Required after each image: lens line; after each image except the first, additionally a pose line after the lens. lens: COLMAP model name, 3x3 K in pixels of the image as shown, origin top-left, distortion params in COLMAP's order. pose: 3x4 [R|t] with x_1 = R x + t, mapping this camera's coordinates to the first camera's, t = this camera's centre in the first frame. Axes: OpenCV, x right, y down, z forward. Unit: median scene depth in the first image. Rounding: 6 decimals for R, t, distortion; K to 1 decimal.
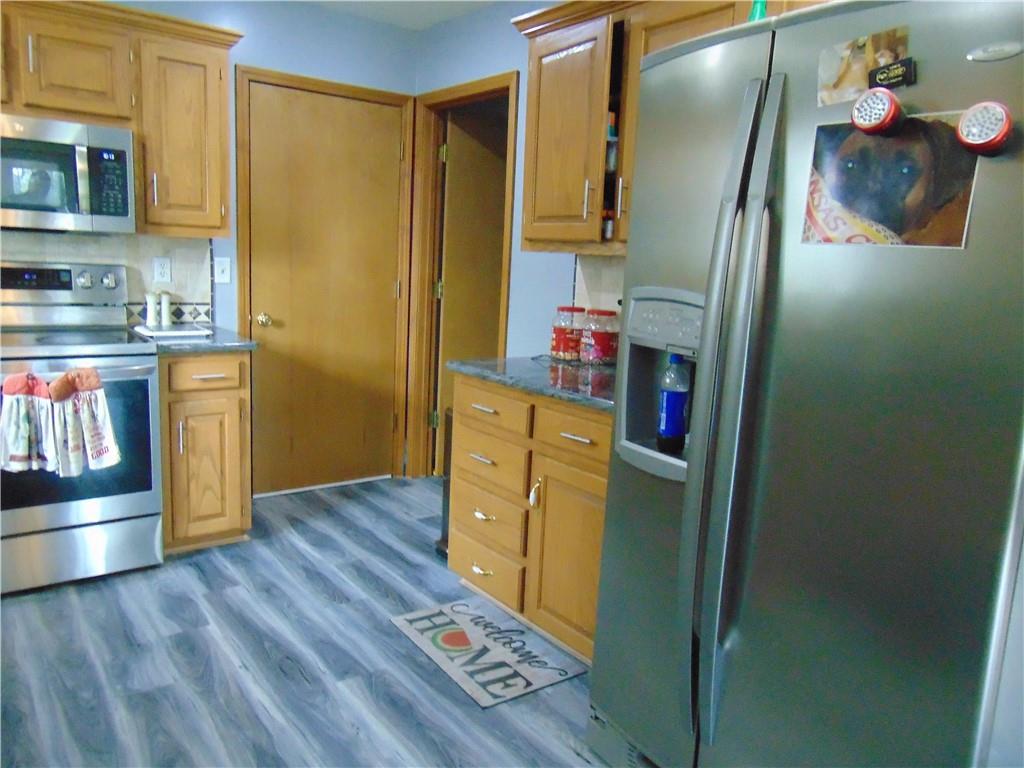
lens RADIAL K [[763.1, 0, 510.9], [0, 763.1, 386.7], [0, 0, 1]] dist [0.007390, 0.004166]
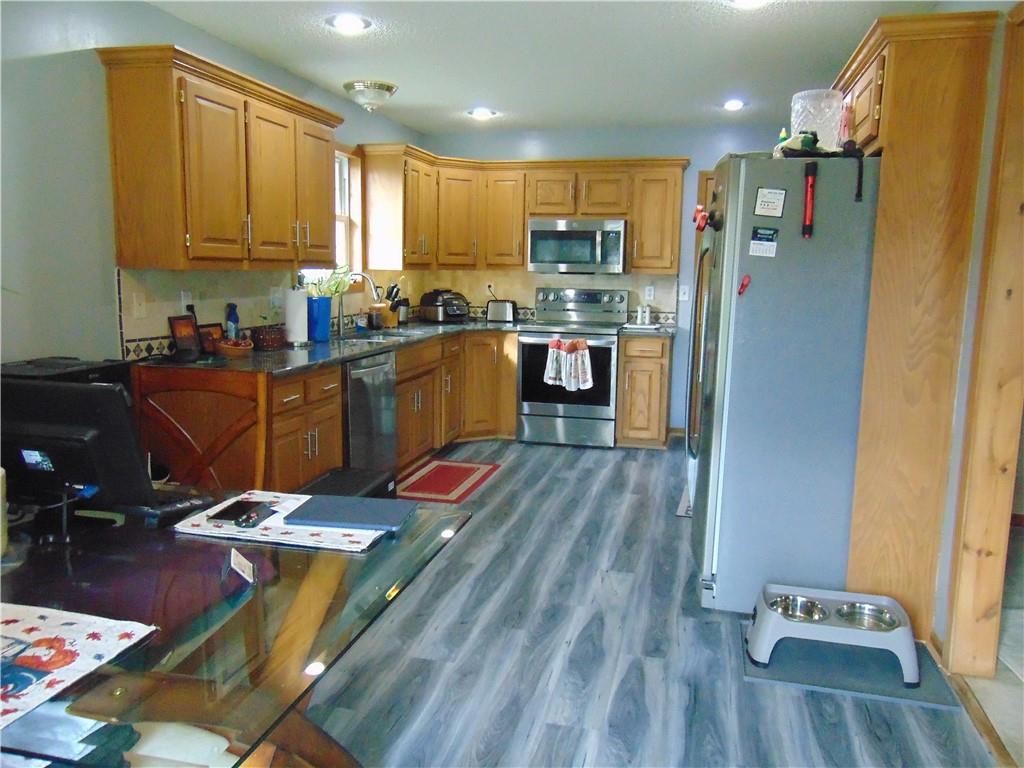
lens RADIAL K [[771.2, 0, 510.8], [0, 771.2, 386.0], [0, 0, 1]] dist [-0.035577, 0.078697]
pose [[0.626170, 0.078116, -0.775764, 0.904472], [-0.116494, 0.993173, 0.005979, 0.106945], [0.770935, 0.086628, 0.630995, -0.427339]]
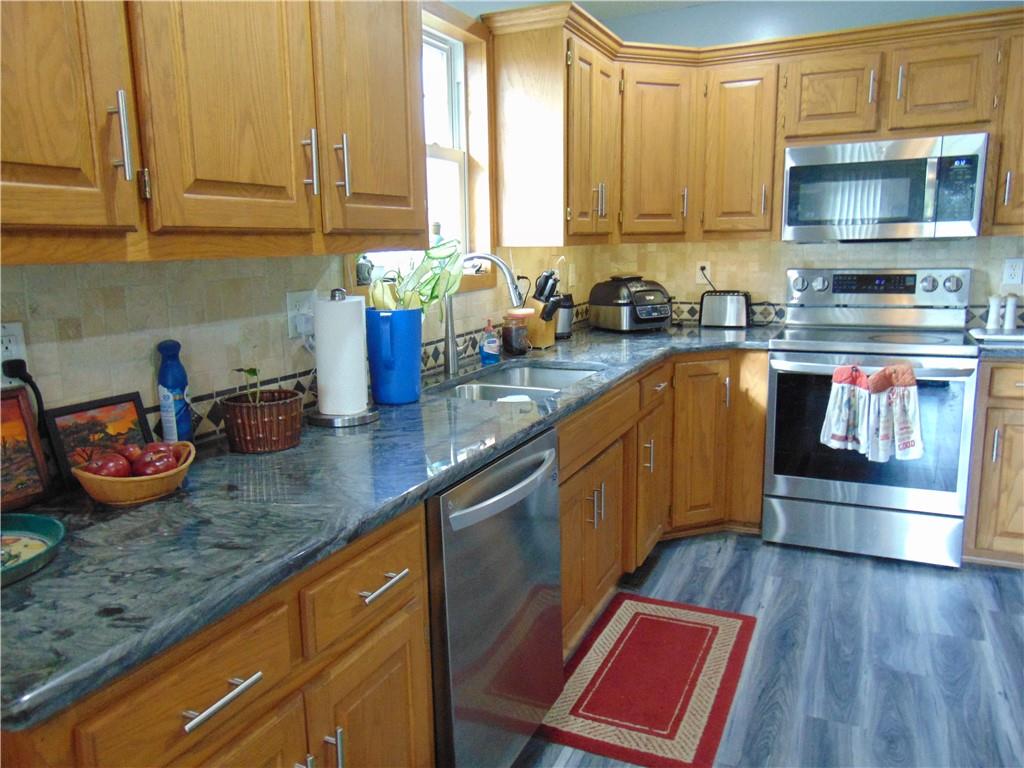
lens RADIAL K [[771.2, 0, 510.8], [0, 771.2, 386.0], [0, 0, 1]] dist [-0.035577, 0.078697]
pose [[0.470864, 0.100861, -0.876421, 0.133265], [-0.104843, 0.992800, 0.057927, -0.000320], [0.875954, 0.064611, 0.478049, -0.004501]]
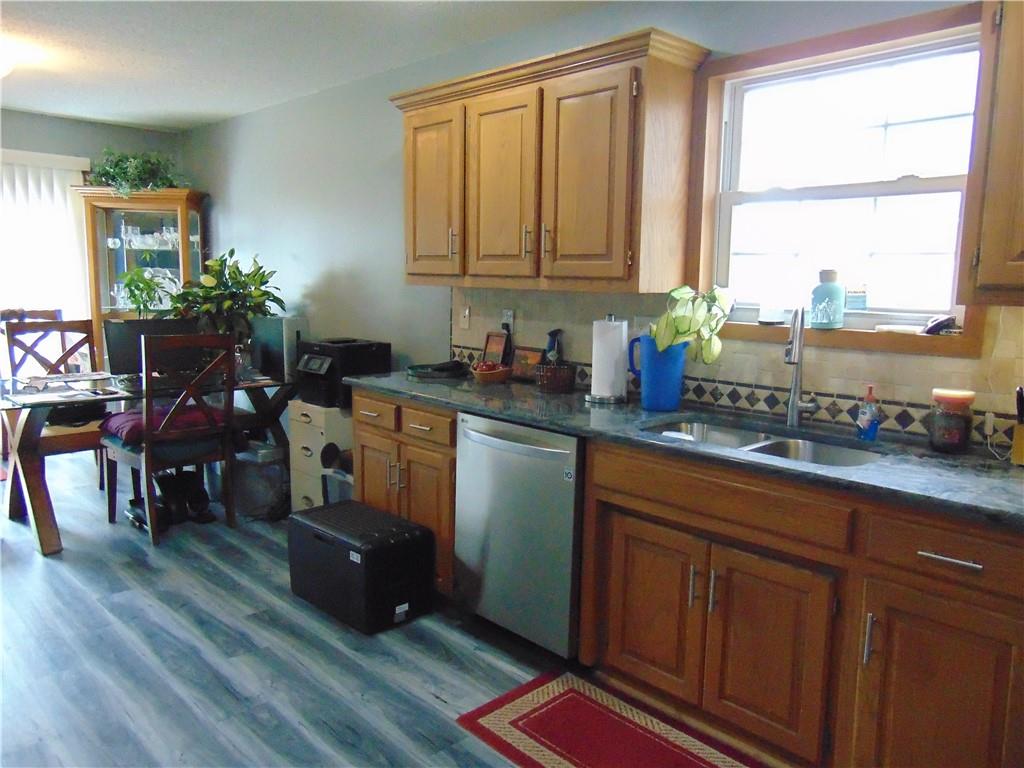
lens RADIAL K [[771.2, 0, 510.8], [0, 771.2, 386.0], [0, 0, 1]] dist [-0.035577, 0.078697]
pose [[-0.990168, -0.056528, -0.127954, -0.273731], [-0.092386, 0.951101, 0.294740, -0.229547], [0.105036, 0.303664, -0.946972, 1.168678]]
